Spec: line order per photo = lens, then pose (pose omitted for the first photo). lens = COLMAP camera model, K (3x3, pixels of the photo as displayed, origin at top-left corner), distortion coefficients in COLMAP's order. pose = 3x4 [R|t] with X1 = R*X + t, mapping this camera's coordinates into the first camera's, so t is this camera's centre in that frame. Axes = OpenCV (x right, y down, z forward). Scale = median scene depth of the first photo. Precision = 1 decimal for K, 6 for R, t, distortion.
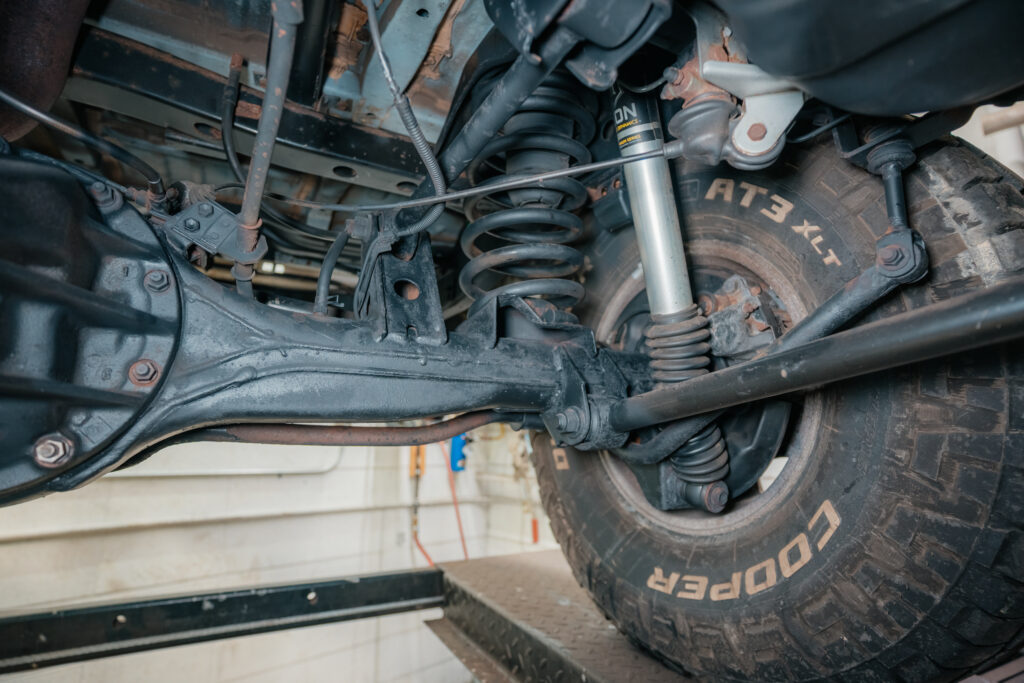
lens RADIAL K [[509.8, 0, 510.0], [0, 509.8, 339.5], [0, 0, 1]] dist [-0.066892, 0.030800]
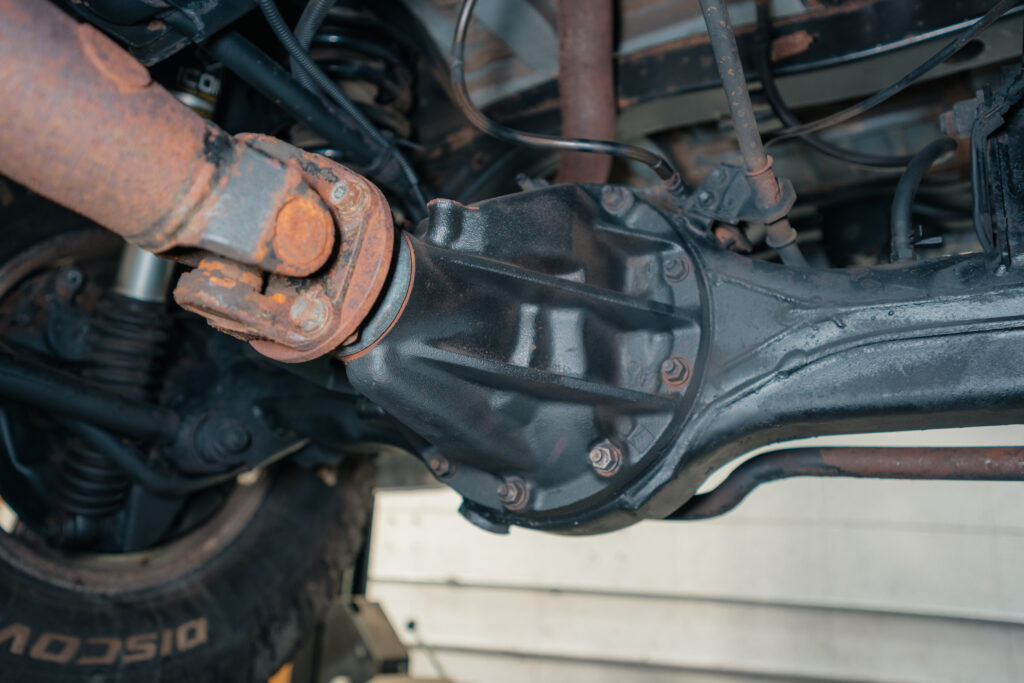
lens RADIAL K [[783.9, 0, 512.4], [0, 783.9, 338.8], [0, 0, 1]] dist [0.002149, 0.066250]
pose [[0.469934, -0.226842, -0.853056, 0.212944], [0.126841, 0.973739, -0.189060, 0.158444], [0.873541, -0.019357, 0.486366, 0.056239]]
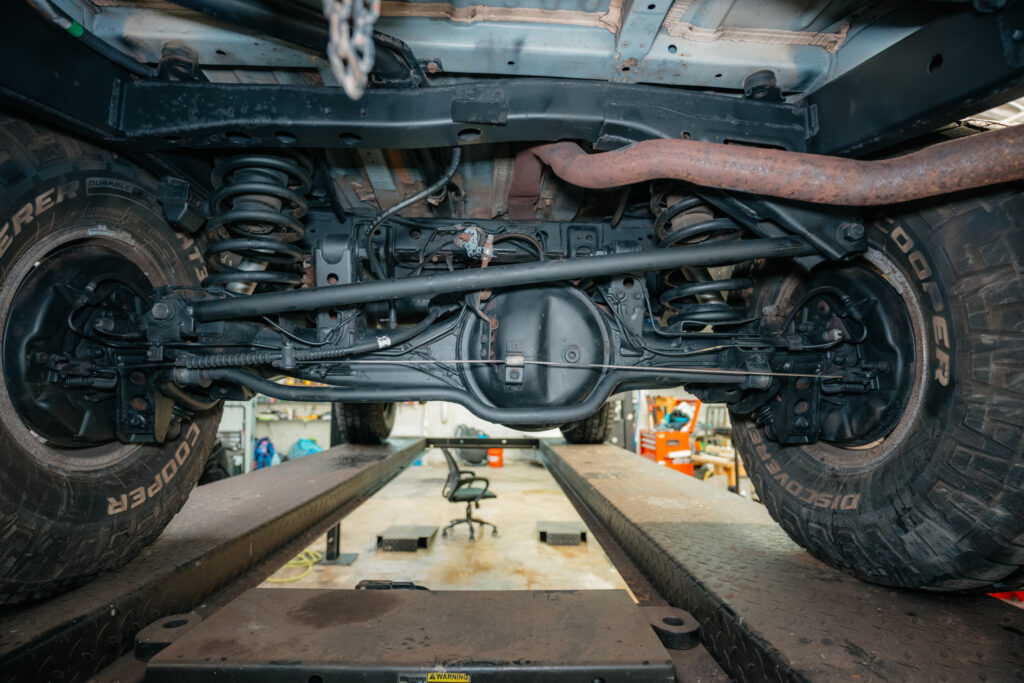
lens RADIAL K [[509.8, 0, 517.8], [0, 509.8, 337.0], [0, 0, 1]] dist [-0.066892, 0.030800]
pose [[-0.893605, 0.042357, 0.446851, -1.424404], [-0.095504, 0.954799, -0.281492, 0.401251], [-0.438576, -0.294218, -0.849168, 2.104333]]
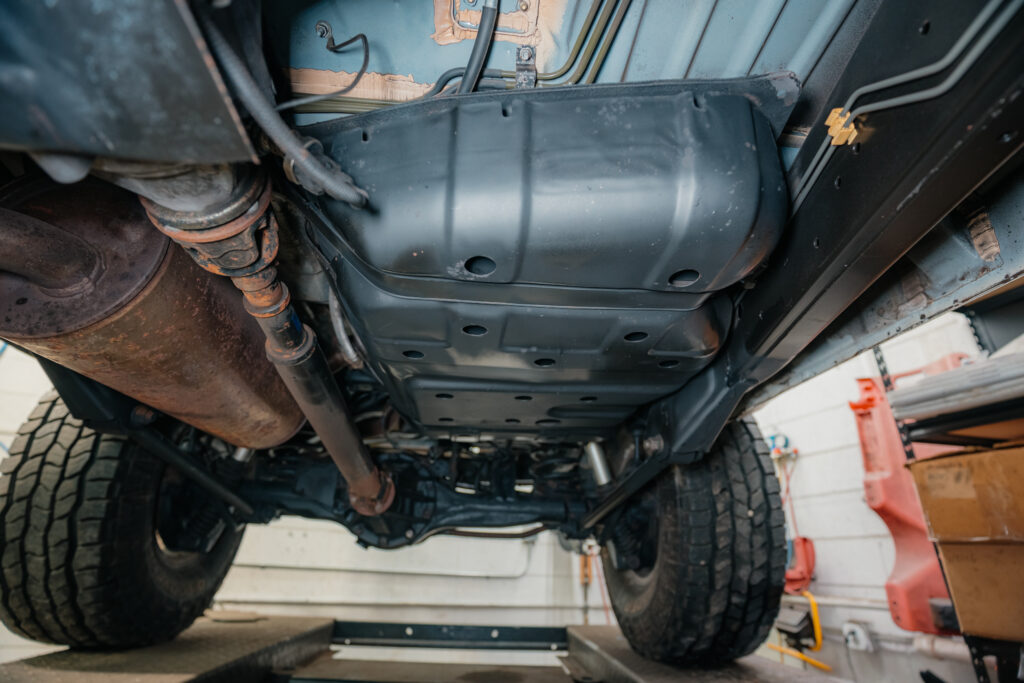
lens RADIAL K [[509.8, 0, 506.5], [0, 509.8, 342.4], [0, 0, 1]] dist [-0.066892, 0.030800]
pose [[0.911016, -0.147522, -0.385081, 0.984471], [0.055869, 0.969365, -0.239185, -0.160794], [0.408569, 0.196387, 0.891349, -1.622066]]
